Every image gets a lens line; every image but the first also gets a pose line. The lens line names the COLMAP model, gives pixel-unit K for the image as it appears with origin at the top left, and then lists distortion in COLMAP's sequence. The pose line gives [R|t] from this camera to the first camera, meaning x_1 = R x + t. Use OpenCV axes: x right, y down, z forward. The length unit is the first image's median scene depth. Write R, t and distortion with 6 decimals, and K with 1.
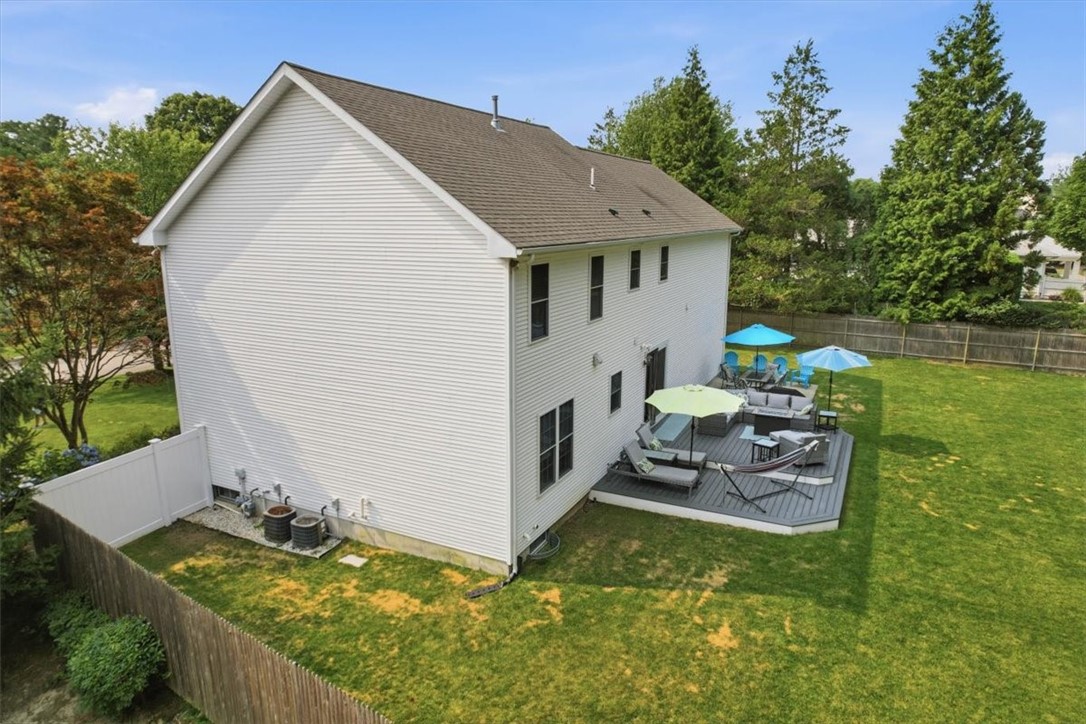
lens RADIAL K [[680.7, 0, 543.0], [0, 680.7, 362.0], [0, 0, 1]] dist [-0.001421, -0.000066]
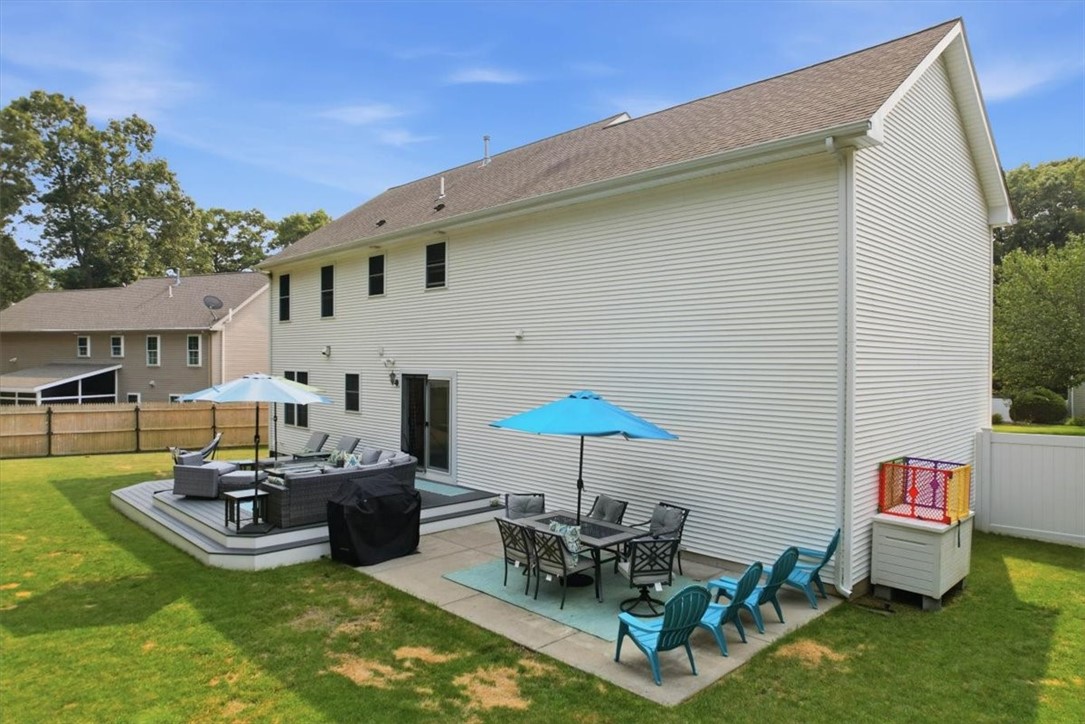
lens RADIAL K [[680.1, 0, 542.5], [0, 680.1, 362.0], [0, 0, 1]] dist [-0.001421, -0.000066]
pose [[-0.322262, 0.001919, -0.946648, 0.872661], [-0.207276, 0.975589, 0.072540, -0.121034], [0.923679, 0.219595, -0.313998, 1.385863]]
